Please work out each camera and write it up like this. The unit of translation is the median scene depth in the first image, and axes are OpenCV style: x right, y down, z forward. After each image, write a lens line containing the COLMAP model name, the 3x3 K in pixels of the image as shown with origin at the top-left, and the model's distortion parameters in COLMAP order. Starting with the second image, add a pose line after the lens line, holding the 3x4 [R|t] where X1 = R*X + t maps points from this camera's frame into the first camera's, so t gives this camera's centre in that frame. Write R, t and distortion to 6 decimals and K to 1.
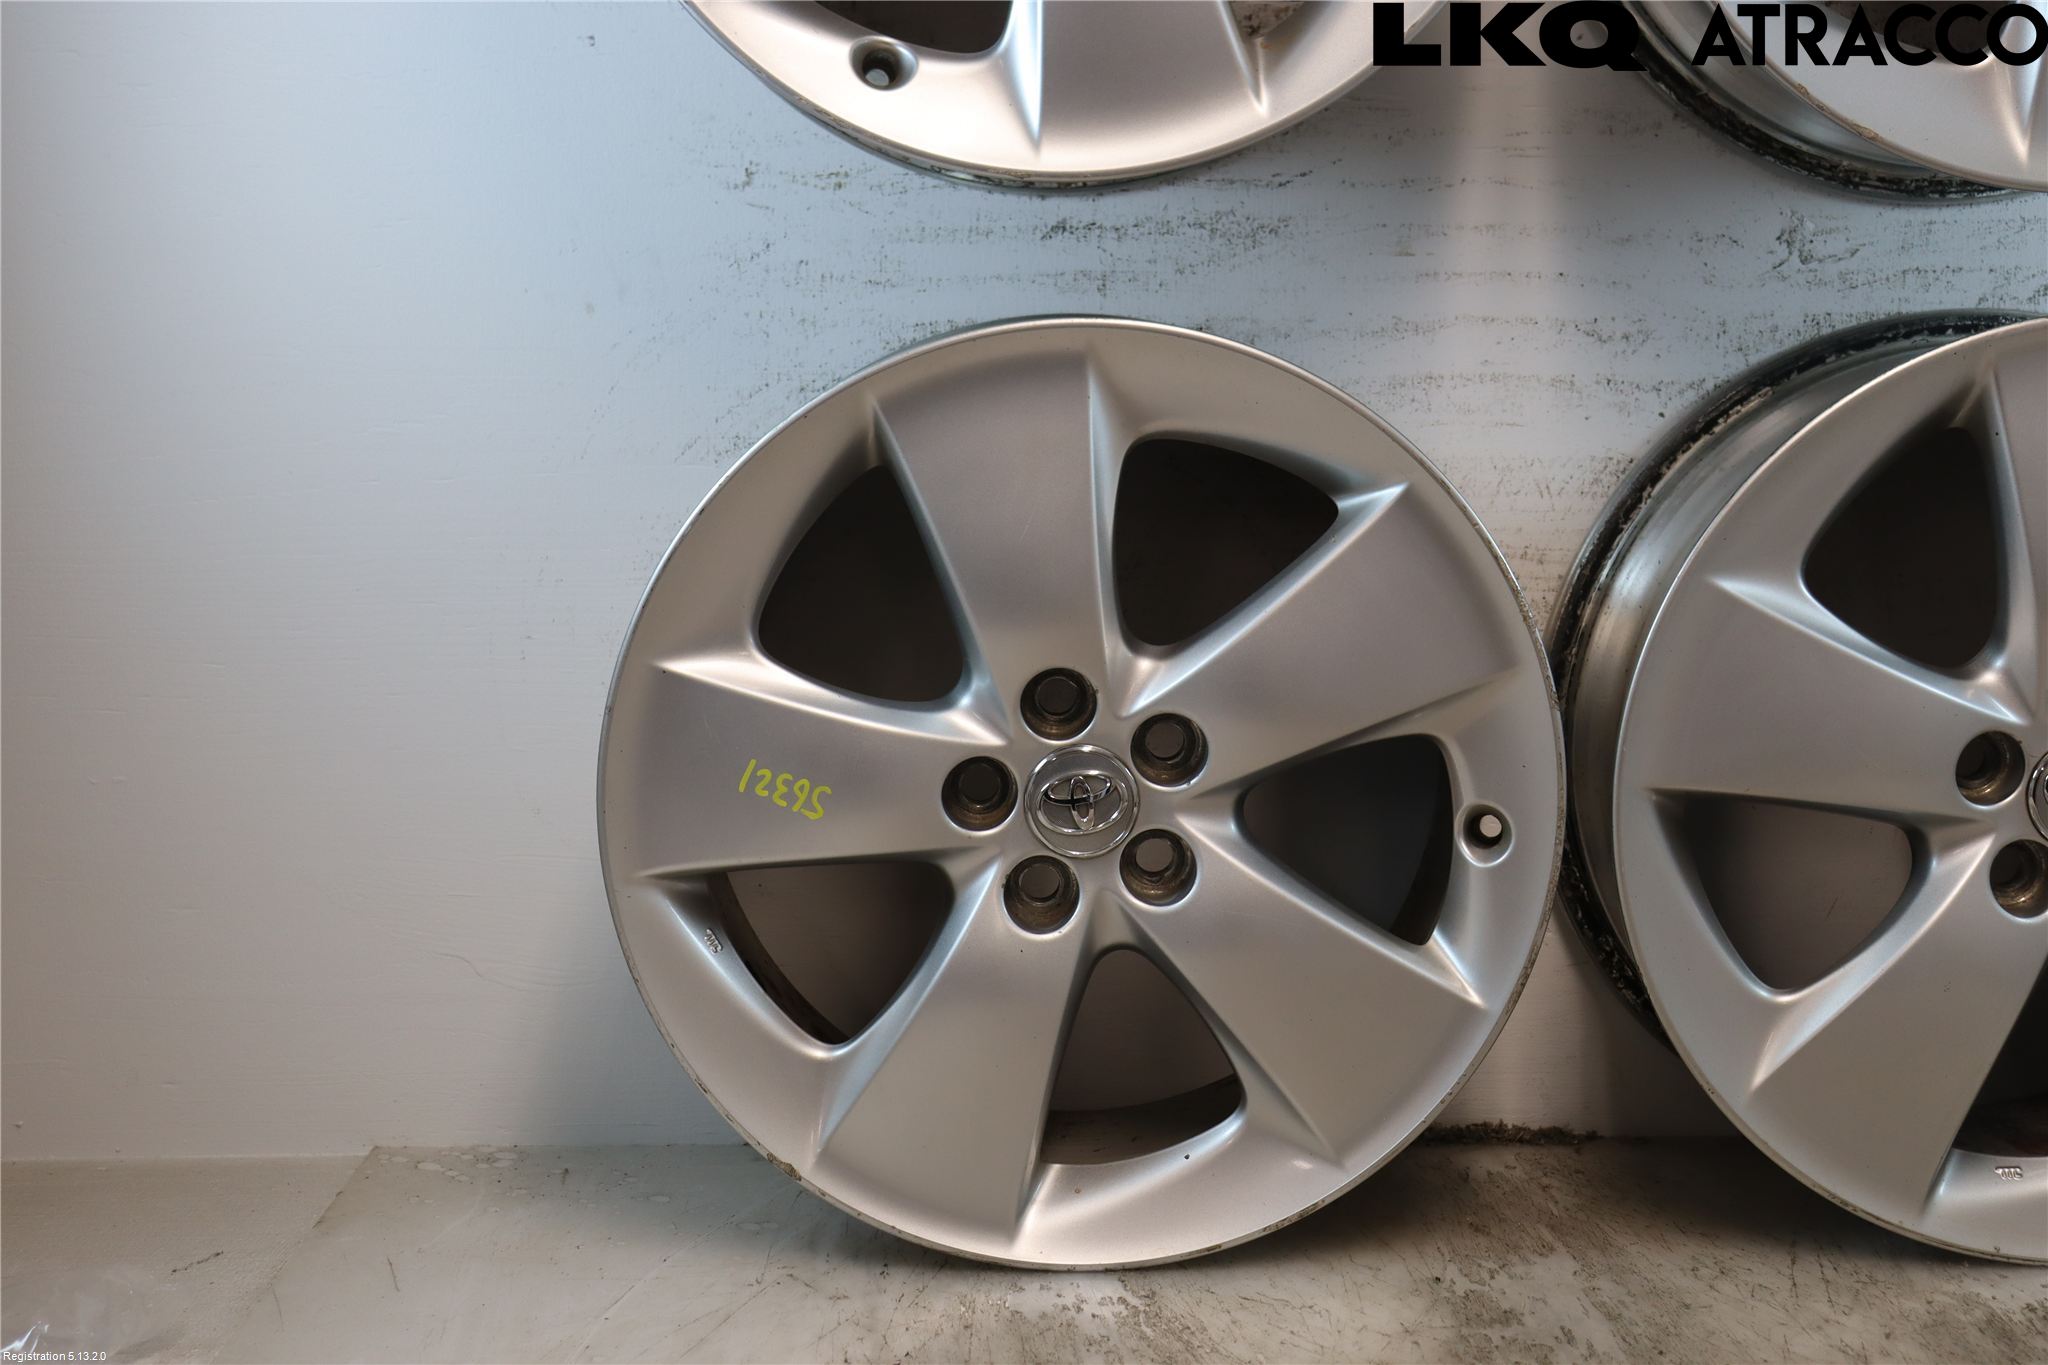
lens RADIAL K [[2783.6, 0, 1031.7], [0, 2783.6, 693.2], [0, 0, 1]] dist [0.052366, 0.000000]
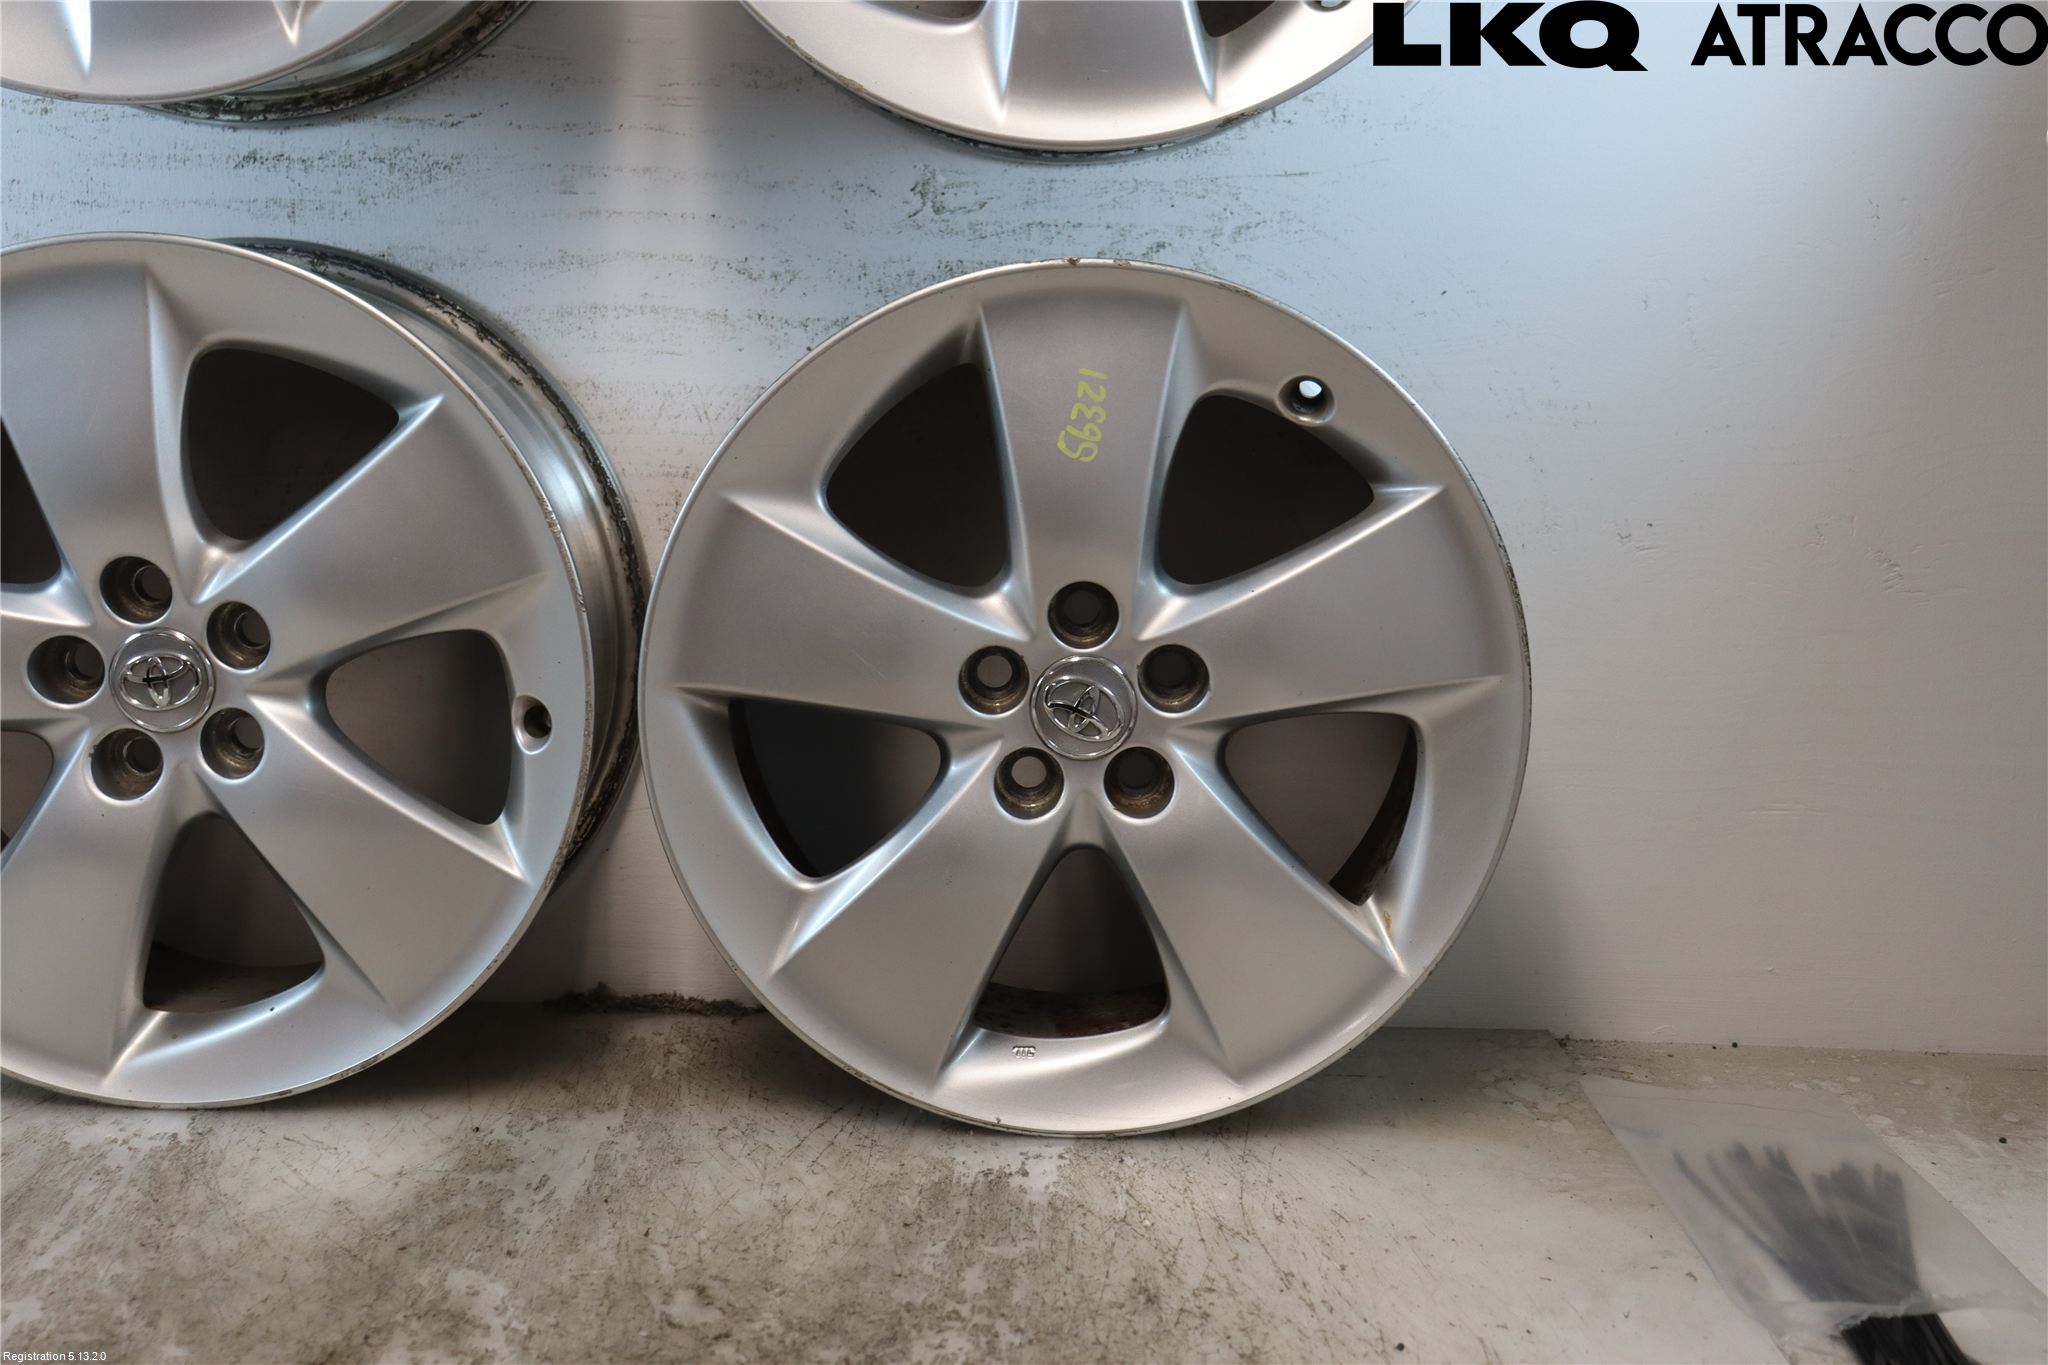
lens RADIAL K [[2448.0, 0, 1005.6], [0, 2448.0, 698.6], [0, 0, 1]] dist [0.001411, 0.000000]
pose [[0.998882, 0.036635, -0.029883, 0.339604], [-0.035797, 0.998964, 0.028086, 0.006615], [0.030881, -0.026985, 0.999159, 0.048012]]
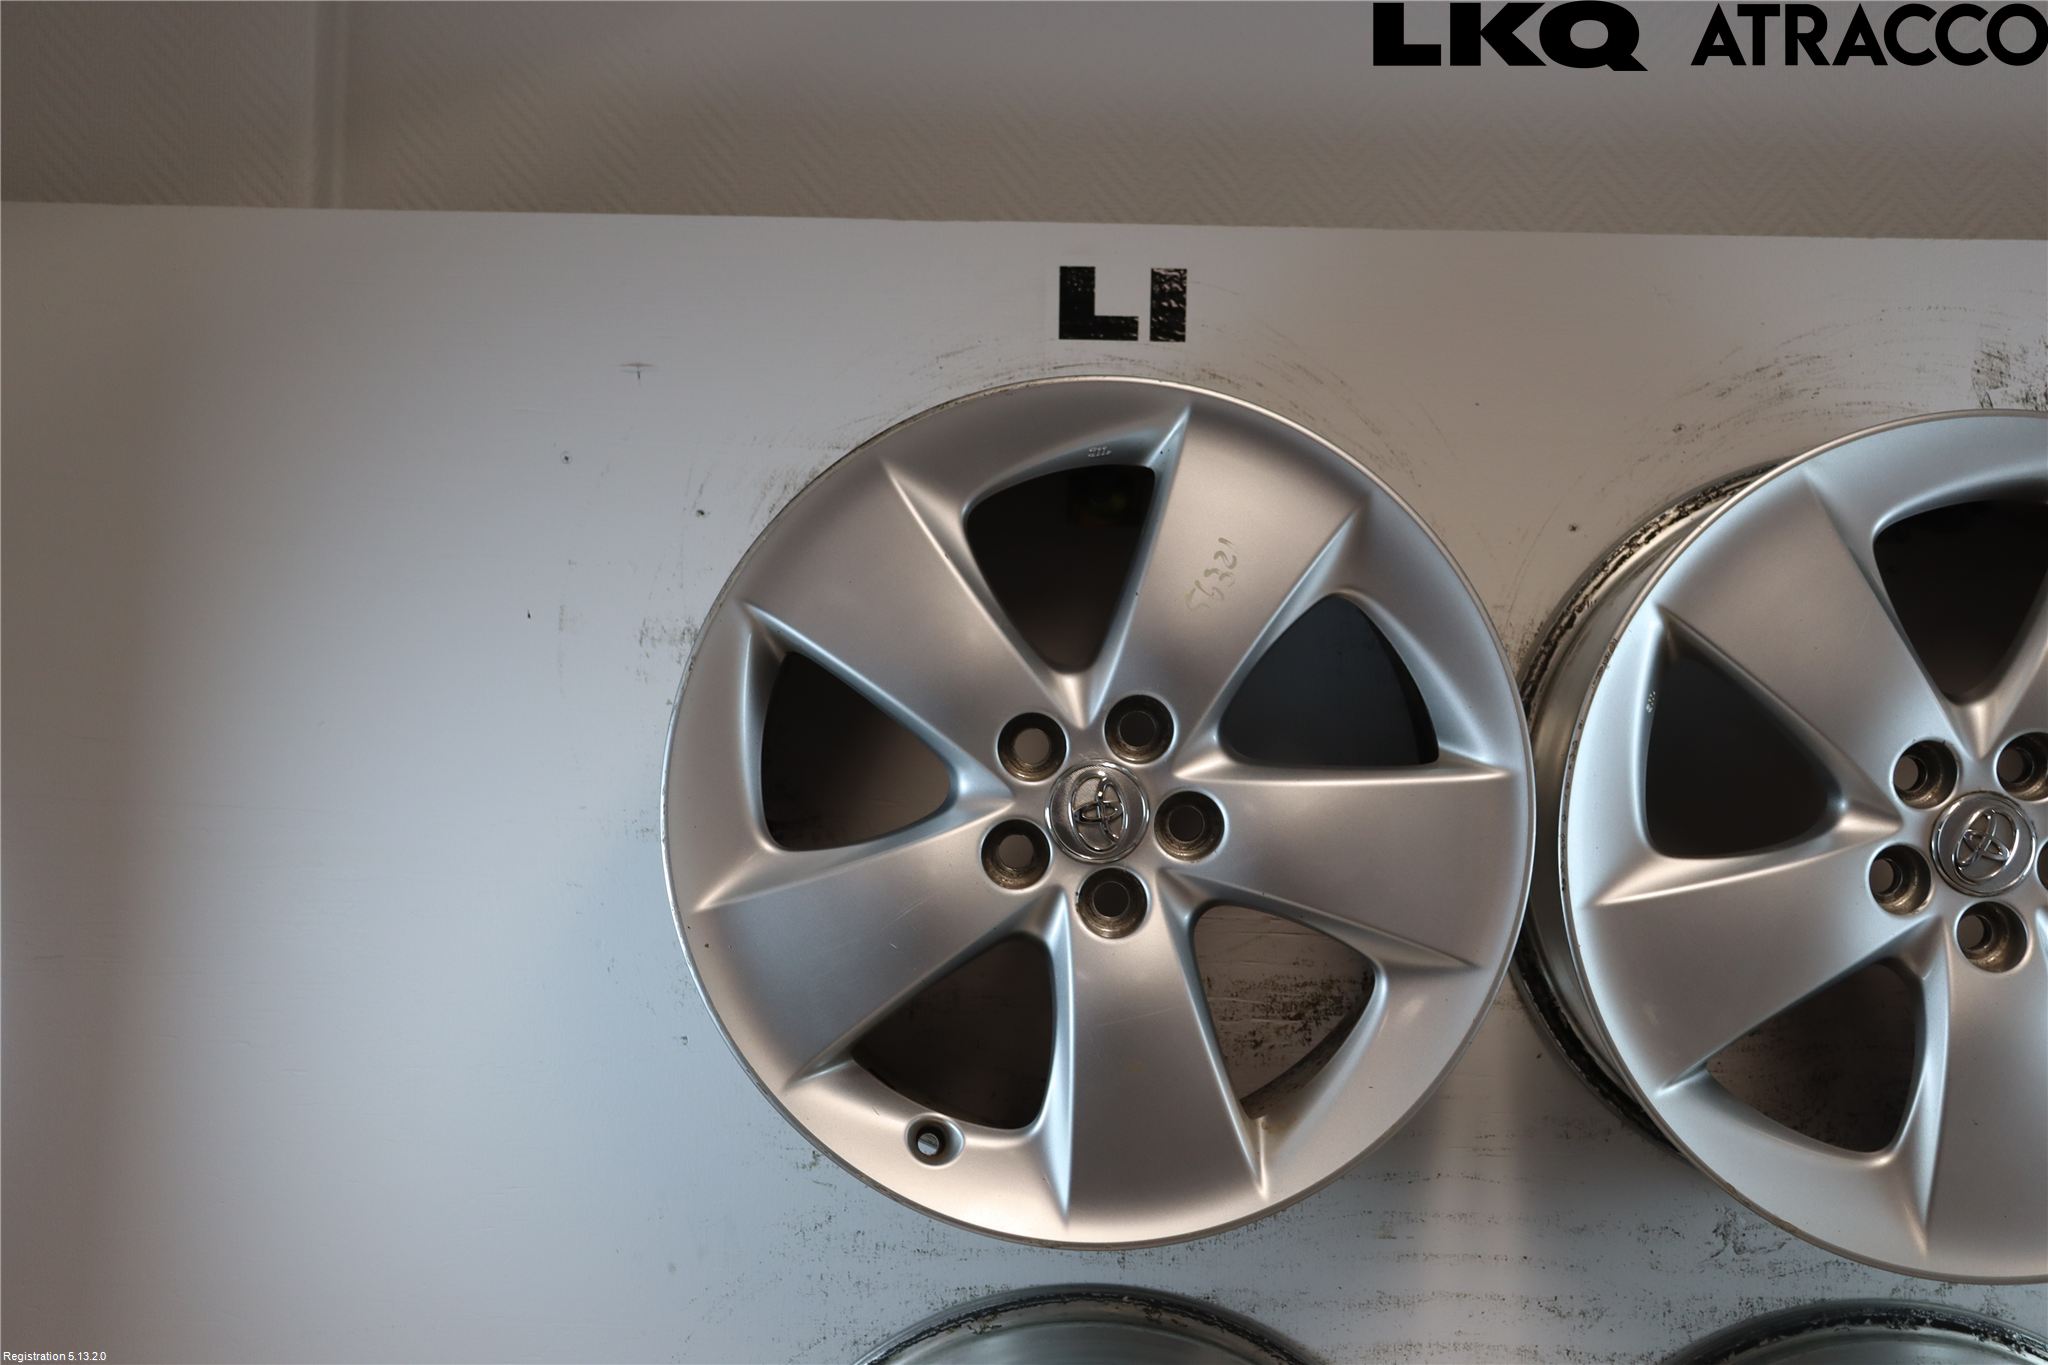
lens RADIAL K [[2448.0, 0, 1019.9], [0, 2448.0, 702.1], [0, 0, 1]] dist [0.001411, 0.000000]
pose [[0.999577, 0.022323, -0.018665, -0.002641], [-0.024828, 0.988824, -0.147005, -0.223012], [0.015175, 0.147406, 0.988960, -0.023352]]
